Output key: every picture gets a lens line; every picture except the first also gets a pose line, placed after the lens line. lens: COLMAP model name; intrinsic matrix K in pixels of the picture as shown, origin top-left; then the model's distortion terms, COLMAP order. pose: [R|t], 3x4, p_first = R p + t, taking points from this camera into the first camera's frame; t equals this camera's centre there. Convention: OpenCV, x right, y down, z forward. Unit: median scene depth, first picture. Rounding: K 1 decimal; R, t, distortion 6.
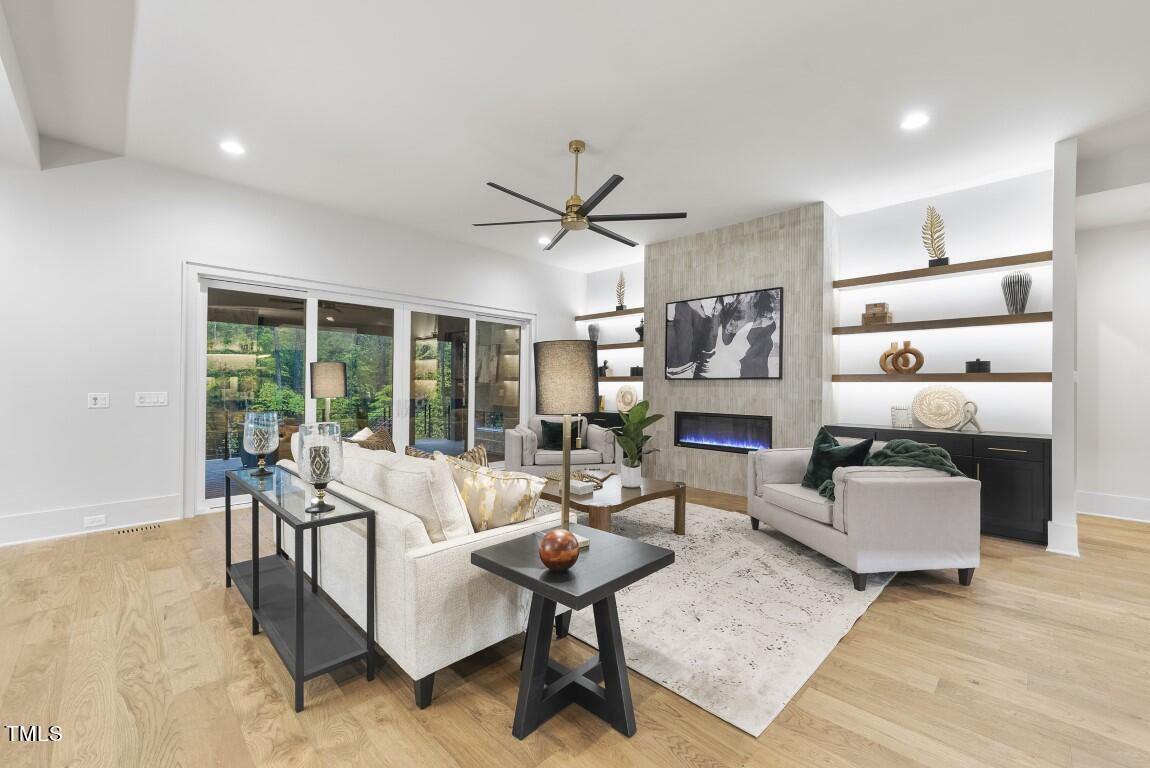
lens RADIAL K [[458.9, 0, 585.6], [0, 458.9, 387.2], [0, 0, 1]] dist [0.000329, -0.000335]
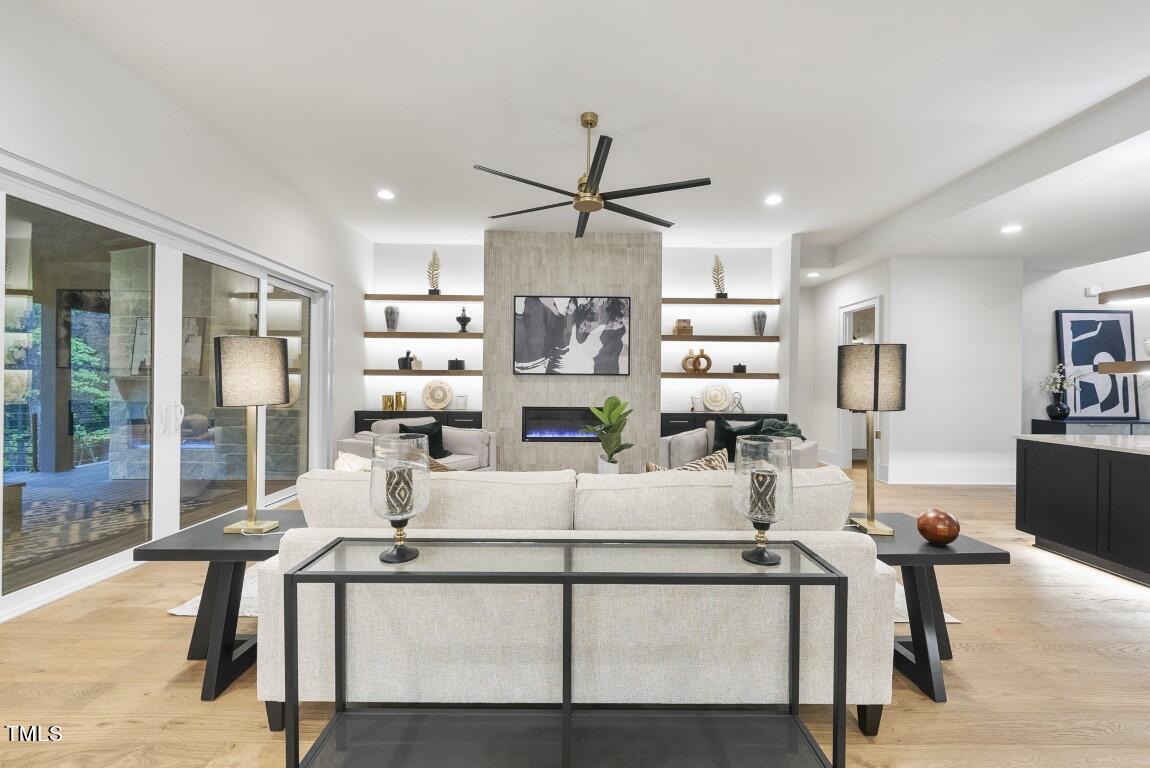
lens RADIAL K [[452.5, 0, 575.0], [0, 452.5, 384.0], [0, 0, 1]] dist [0.000143, -0.000034]
pose [[0.718551, -0.002548, 0.695469, -0.443110], [-0.001735, 0.999984, 0.005457, -0.002000], [-0.695472, -0.005128, 0.718535, 0.246004]]
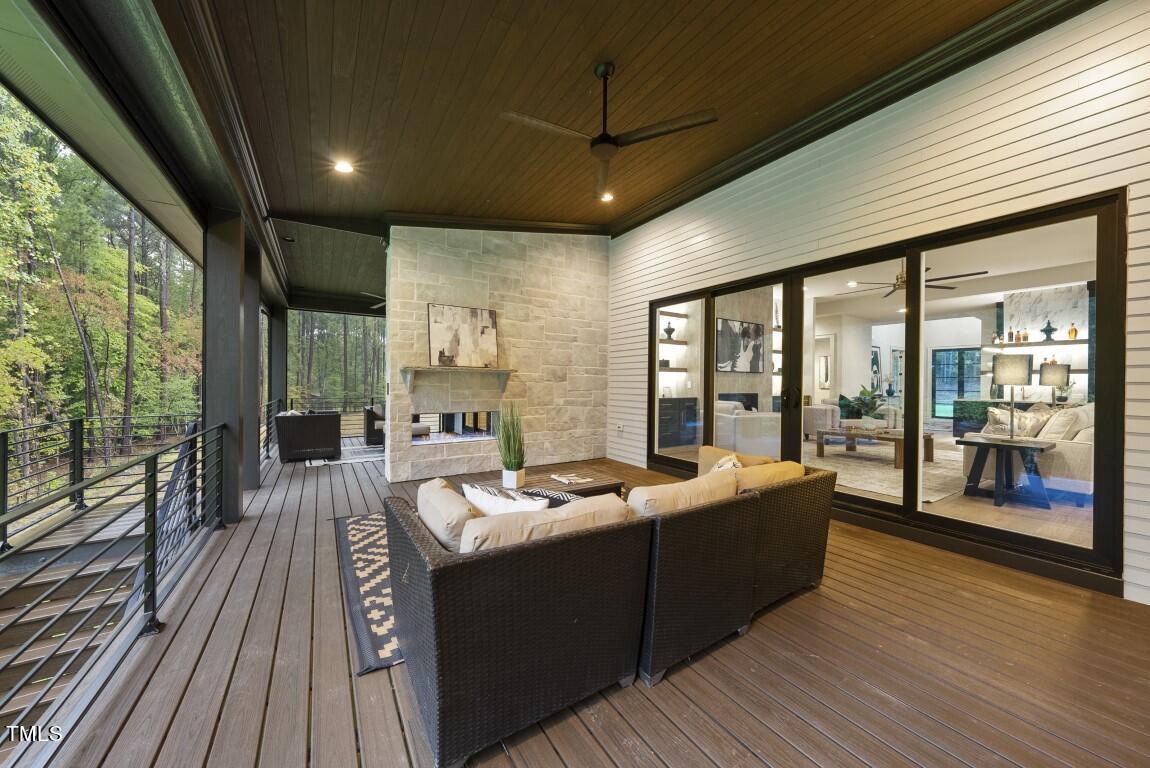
lens RADIAL K [[397.7, 0, 575.0], [0, 397.7, 384.0], [0, 0, 1]] dist [-0.000214, -0.000009]
pose [[0.234821, -0.009301, 0.971994, -1.249114], [-0.007465, 0.999907, 0.011372, 0.012676], [-0.972010, -0.009926, 0.234730, 1.264056]]
